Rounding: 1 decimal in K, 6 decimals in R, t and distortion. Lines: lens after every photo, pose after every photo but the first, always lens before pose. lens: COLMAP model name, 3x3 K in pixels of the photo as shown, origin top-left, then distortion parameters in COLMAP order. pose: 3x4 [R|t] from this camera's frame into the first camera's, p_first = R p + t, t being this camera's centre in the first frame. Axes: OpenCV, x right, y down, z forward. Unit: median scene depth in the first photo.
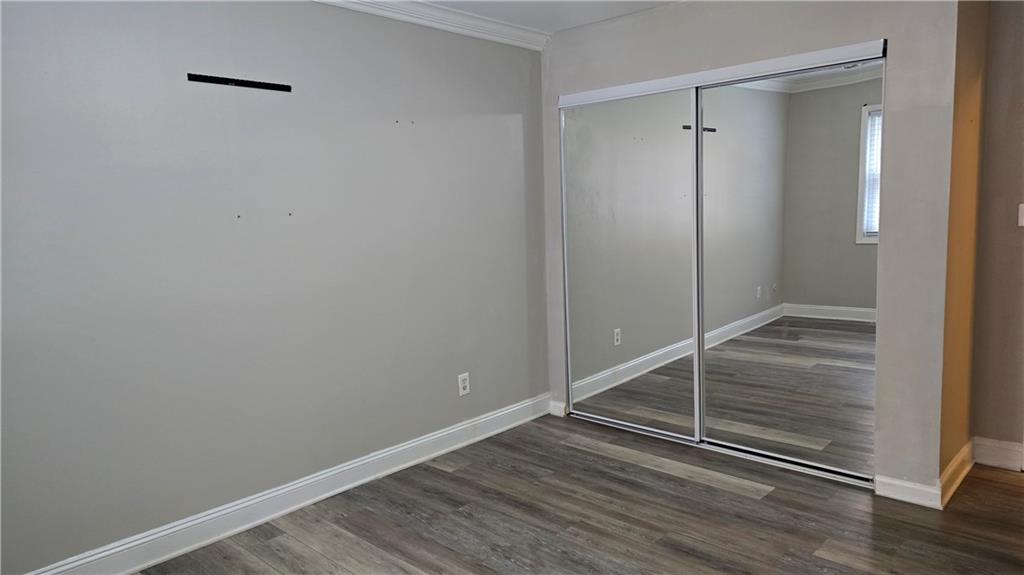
lens RADIAL K [[689.9, 0, 510.5], [0, 689.9, 284.5], [0, 0, 1]] dist [-0.000131, -0.000280]
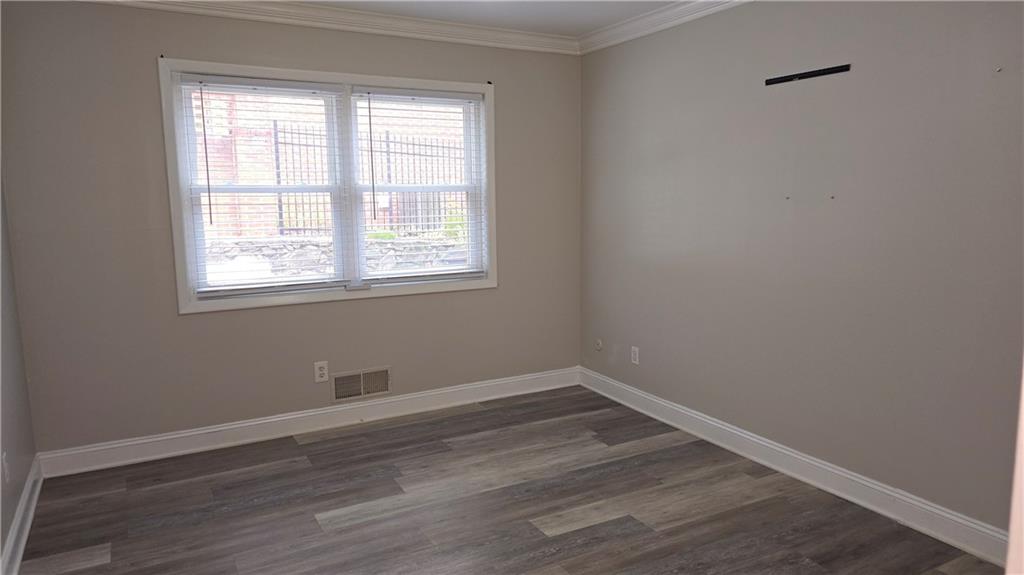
lens RADIAL K [[689.9, 0, 511.1], [0, 689.9, 290.1], [0, 0, 1]] dist [-0.000131, -0.000280]
pose [[-0.337516, 0.158045, -0.927957, 0.805650], [-0.093722, 0.975264, 0.200190, -0.129934], [0.936642, 0.154538, -0.314355, 0.922191]]
